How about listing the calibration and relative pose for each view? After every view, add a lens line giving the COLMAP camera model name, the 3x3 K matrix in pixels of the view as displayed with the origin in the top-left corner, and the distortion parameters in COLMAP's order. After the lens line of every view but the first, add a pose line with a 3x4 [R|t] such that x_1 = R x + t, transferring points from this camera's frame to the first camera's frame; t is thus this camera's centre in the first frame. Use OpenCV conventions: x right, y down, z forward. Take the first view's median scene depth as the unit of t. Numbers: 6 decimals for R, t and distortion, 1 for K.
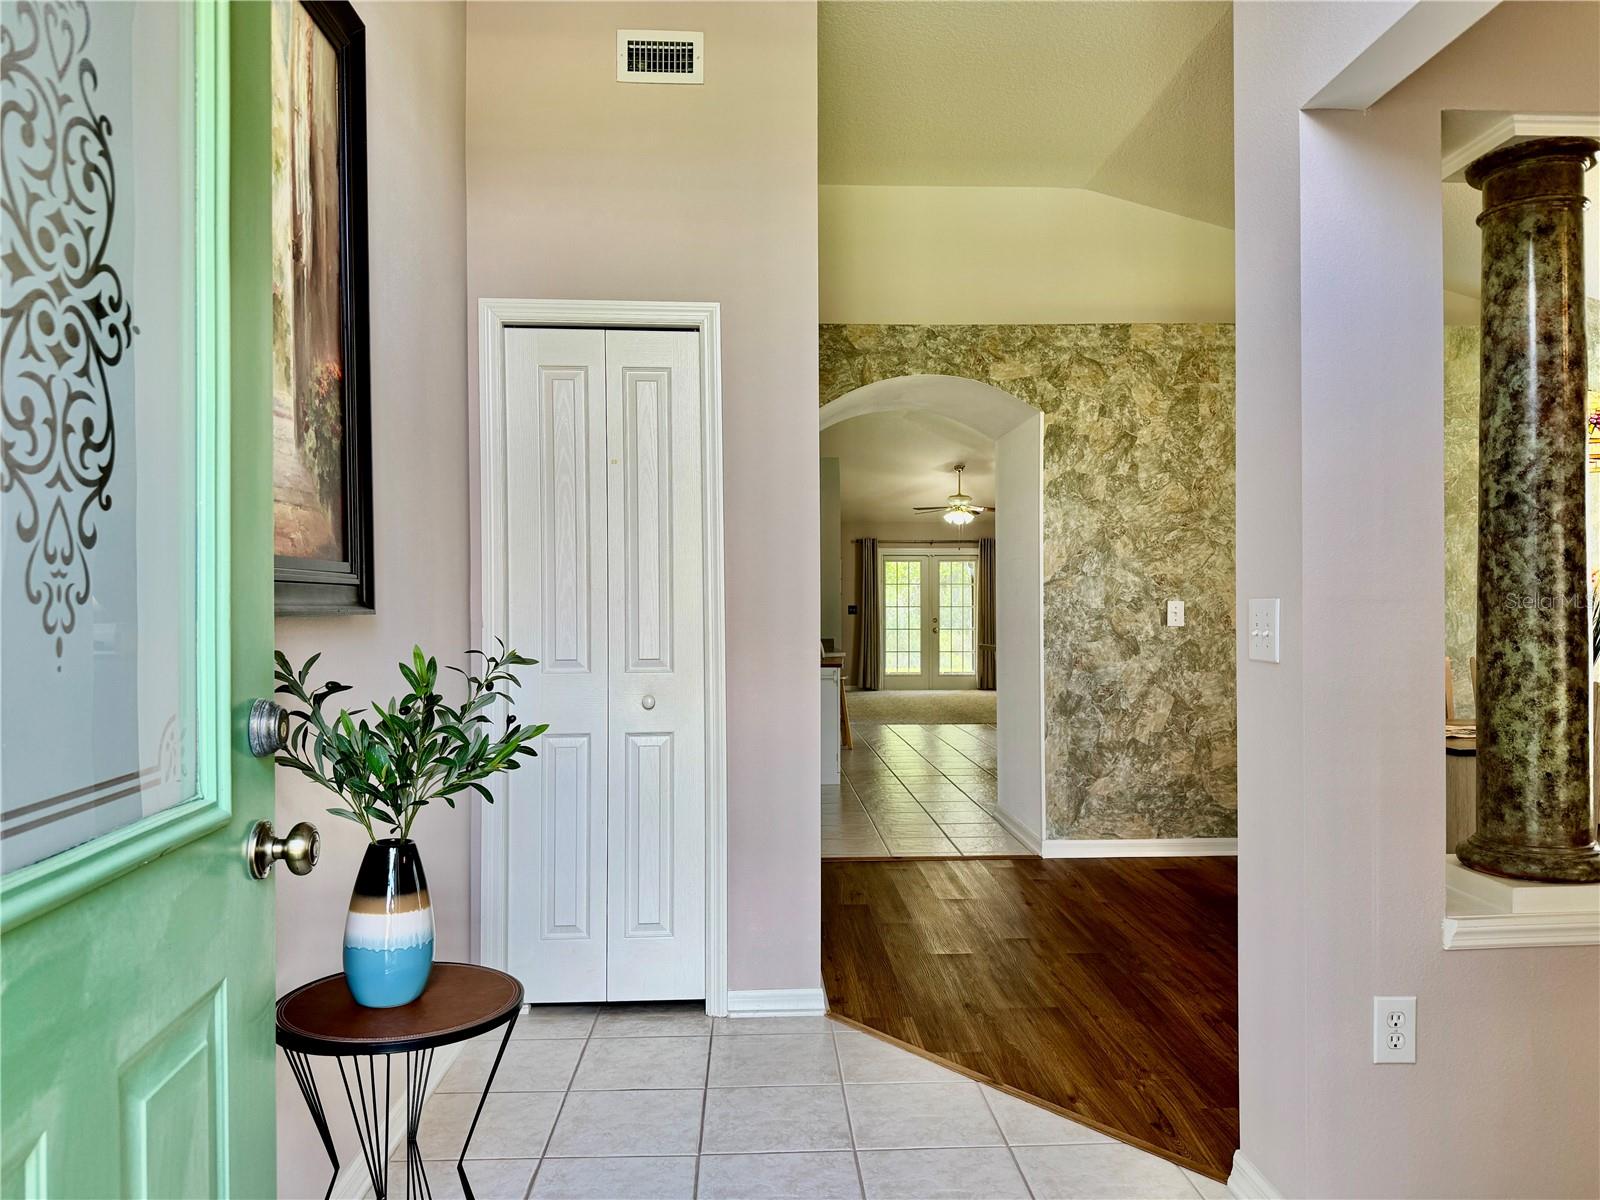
lens RADIAL K [[1115.5, 0, 794.1], [0, 1115.5, 614.7], [0, 0, 1]] dist [0.049346, -0.063927]
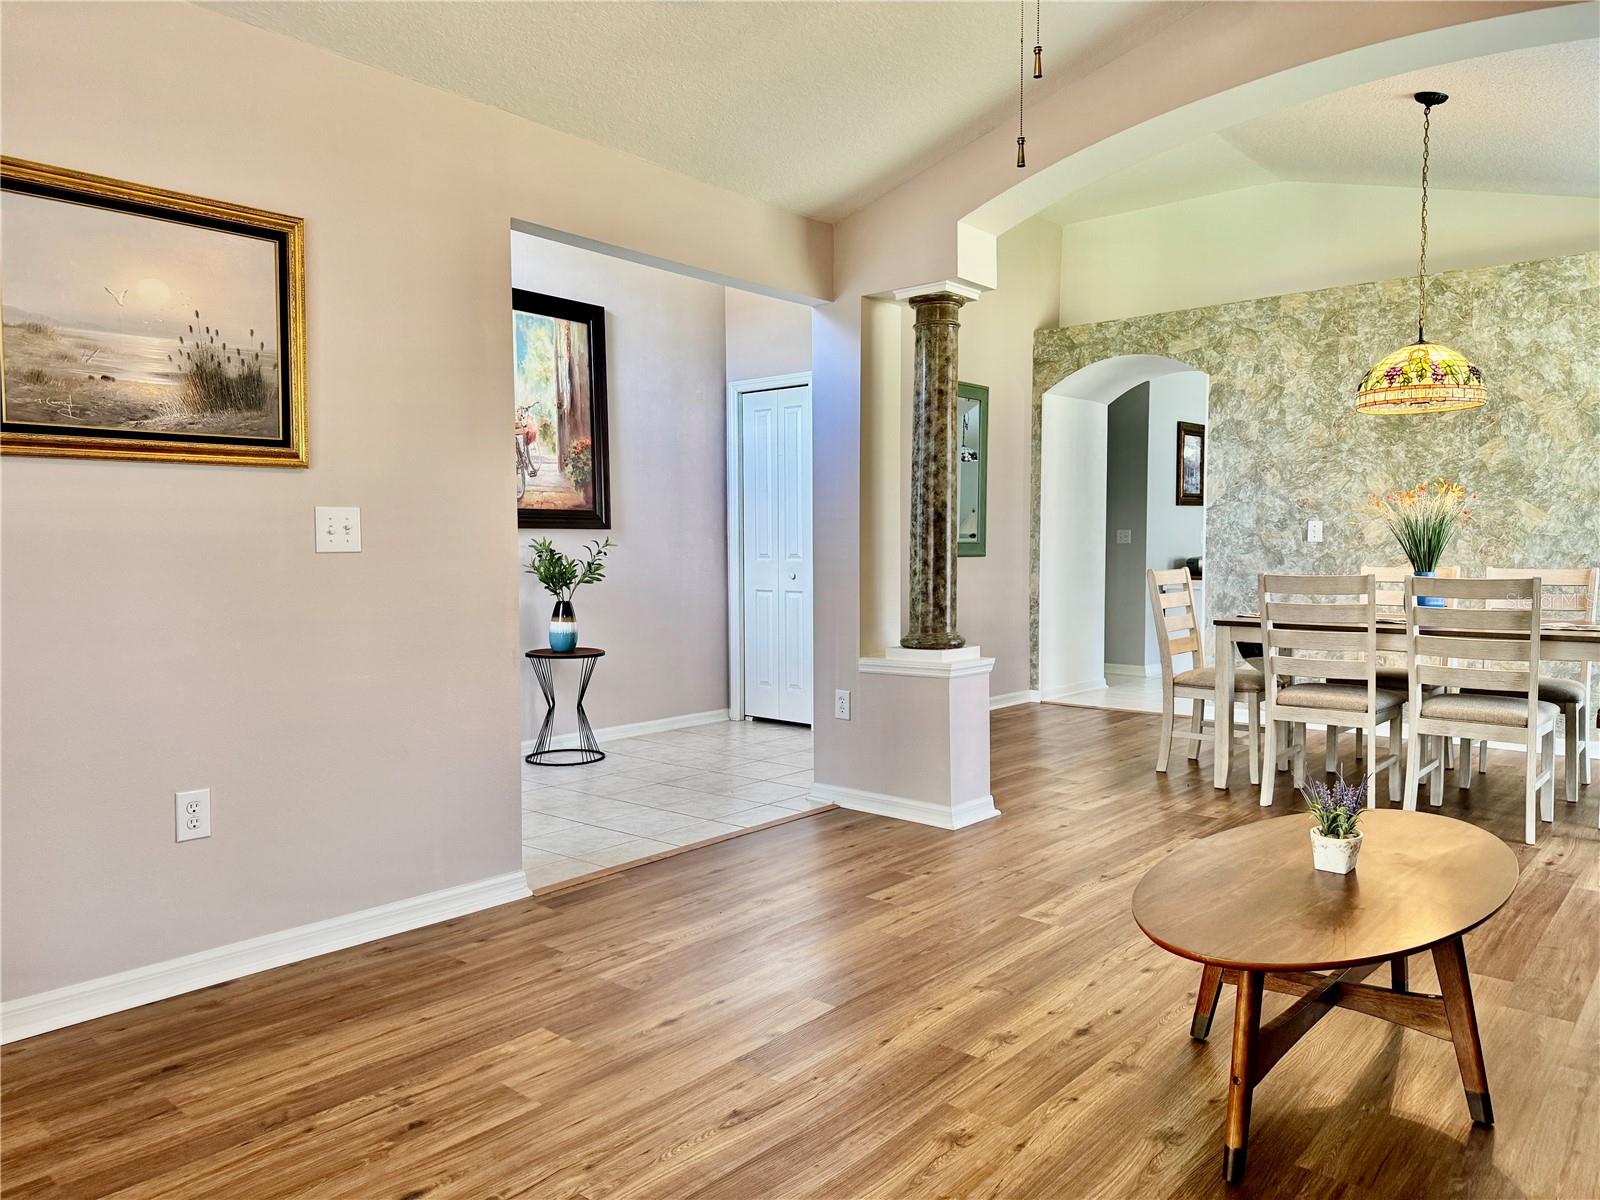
lens RADIAL K [[1115.5, 0, 777.6], [0, 1115.5, 600.5], [0, 0, 1]] dist [0.049346, -0.063927]
pose [[0.729857, 0.035755, -0.682664, 0.750399], [-0.002572, 0.998768, 0.049561, 0.015046], [0.683595, -0.034417, 0.729050, -0.287578]]
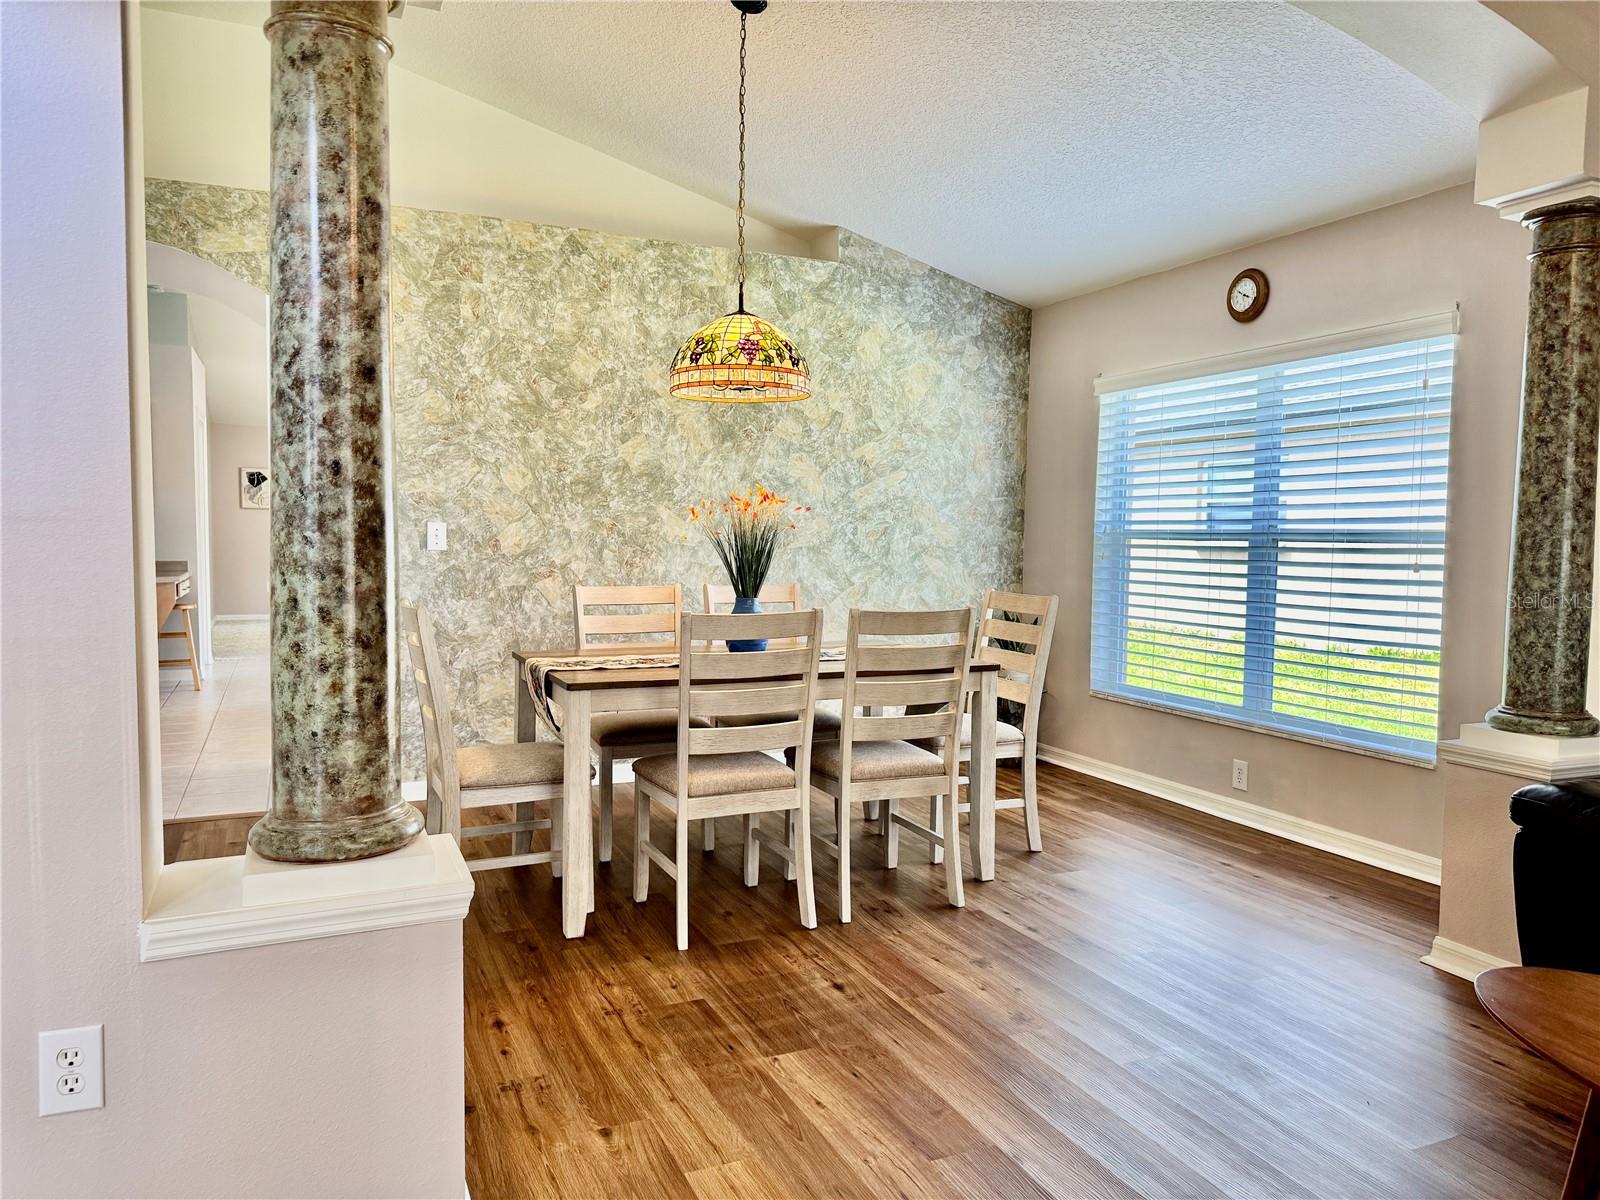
lens RADIAL K [[1115.5, 0, 816.4], [0, 1115.5, 615.1], [0, 0, 1]] dist [0.049346, -0.063927]
pose [[0.919014, -0.013063, 0.394009, 0.264304], [-0.014404, 0.997671, 0.066674, -0.002198], [-0.393962, -0.066950, 0.916685, 0.038682]]
